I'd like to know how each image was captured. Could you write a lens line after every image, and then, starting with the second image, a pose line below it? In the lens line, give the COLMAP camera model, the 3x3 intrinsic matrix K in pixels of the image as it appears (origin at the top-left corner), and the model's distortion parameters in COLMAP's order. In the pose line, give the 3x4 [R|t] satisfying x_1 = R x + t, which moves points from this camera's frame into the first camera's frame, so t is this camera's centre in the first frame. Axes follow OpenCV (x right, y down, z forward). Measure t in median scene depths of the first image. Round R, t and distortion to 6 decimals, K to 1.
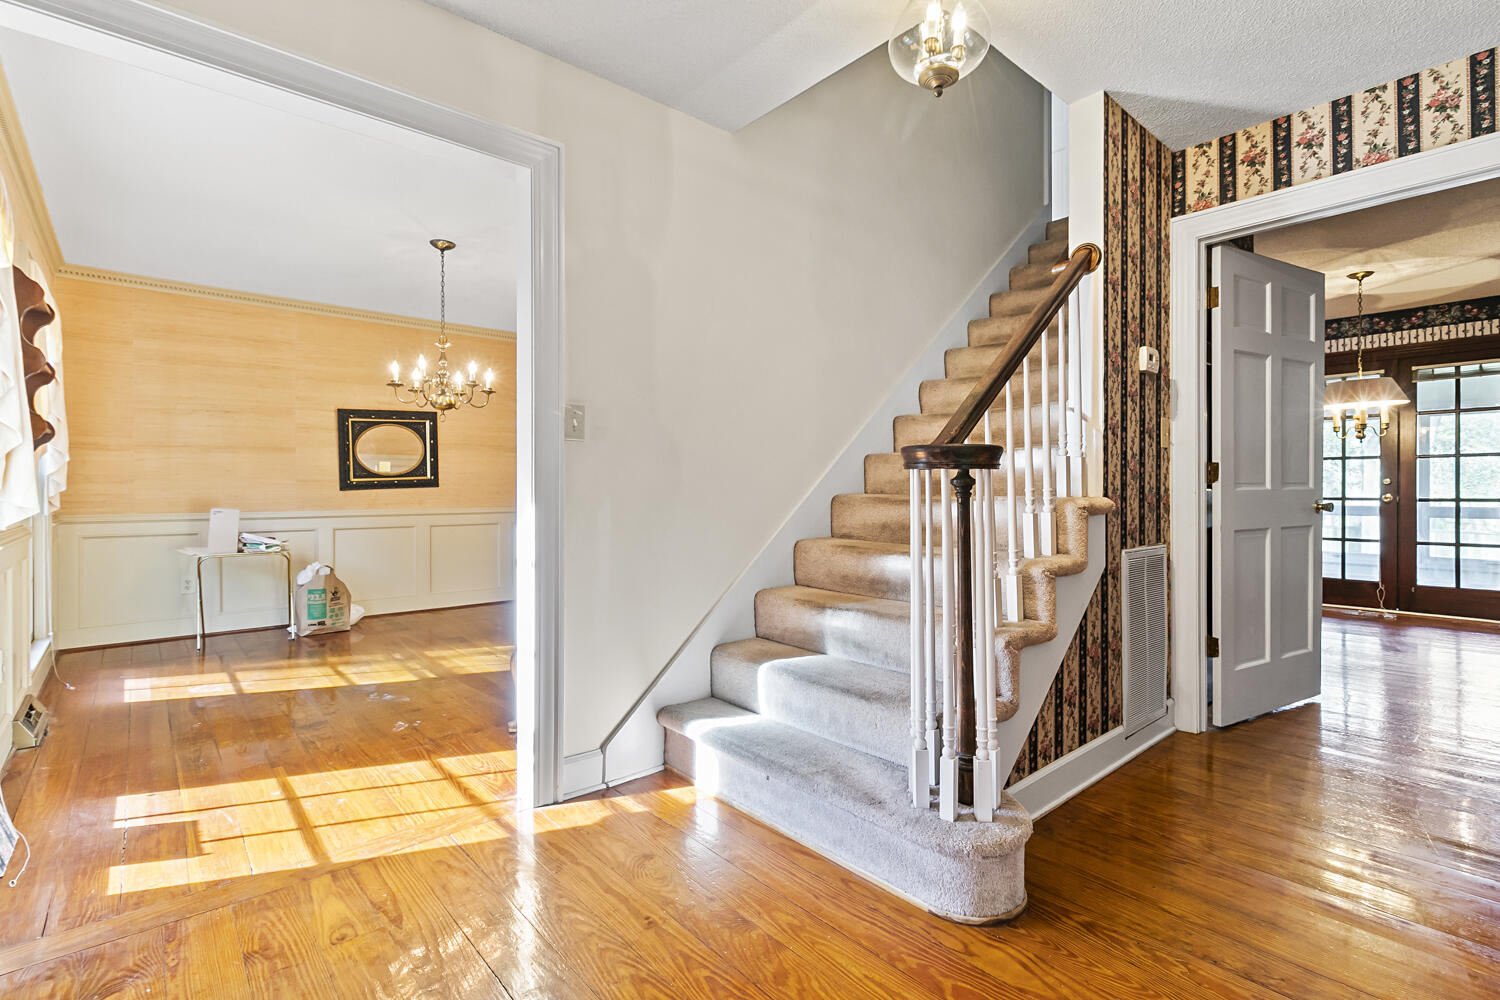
lens RADIAL K [[699.5, 0, 757.3], [0, 699.5, 493.2], [0, 0, 1]] dist [0.003187, -0.000736]
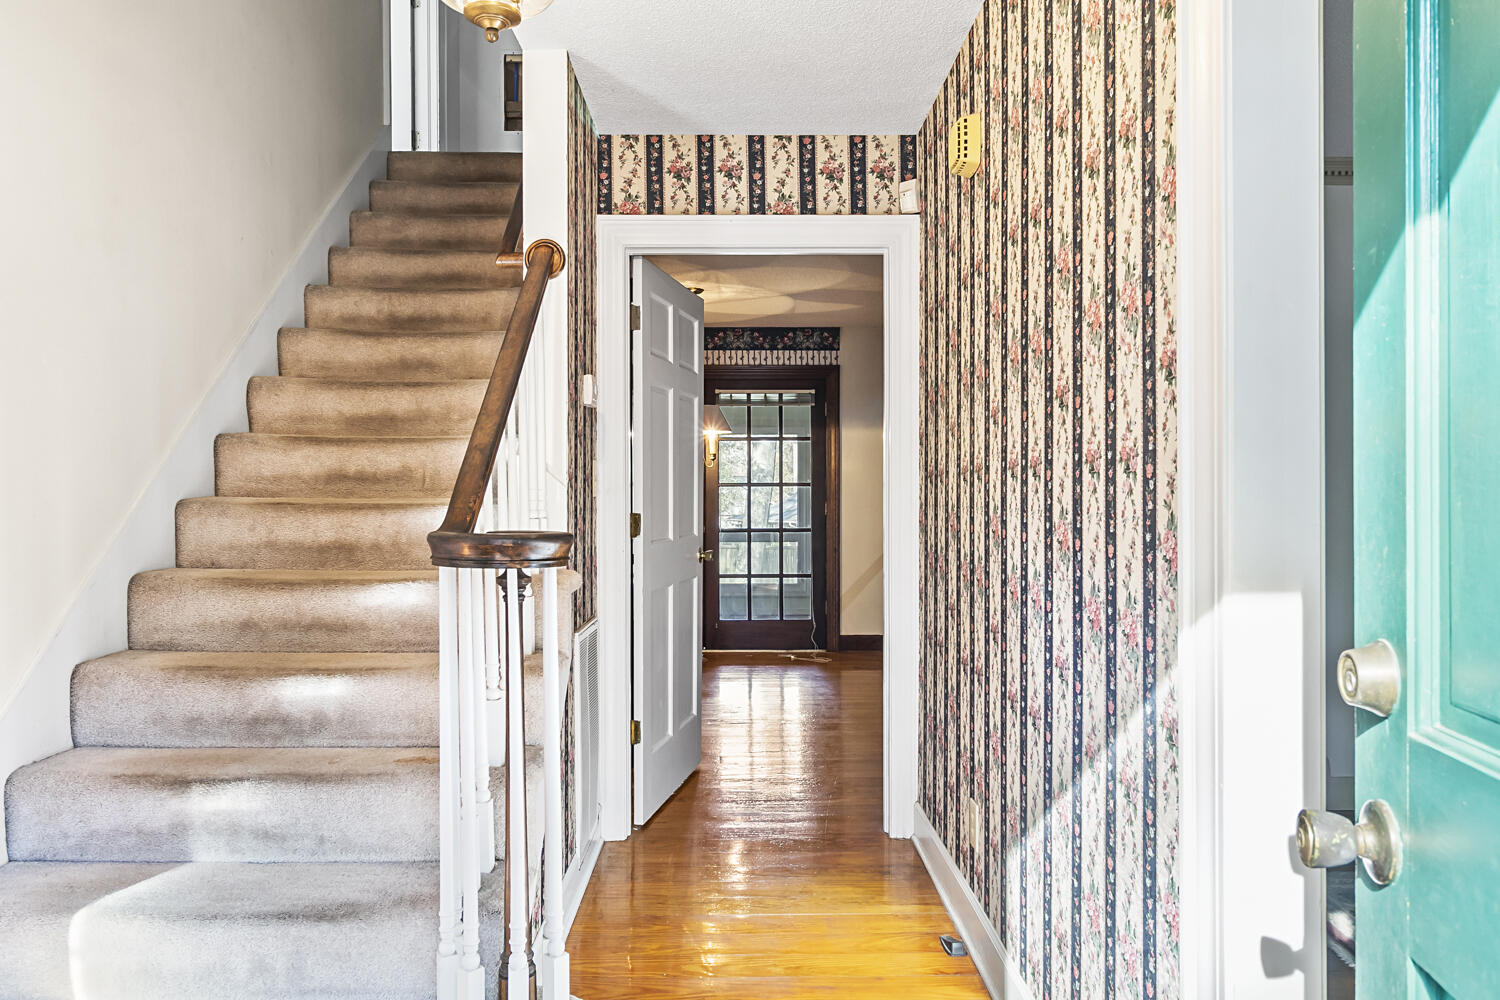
lens RADIAL K [[1073.3, 0, 749.4], [0, 1073.3, 496.1], [0, 0, 1]] dist [0.007902, -0.002374]
pose [[0.645910, 0.000328, 0.763414, -0.274594], [0.001136, 0.999998, -0.001390, -0.069848], [-0.763413, 0.001765, 0.645909, 0.064834]]
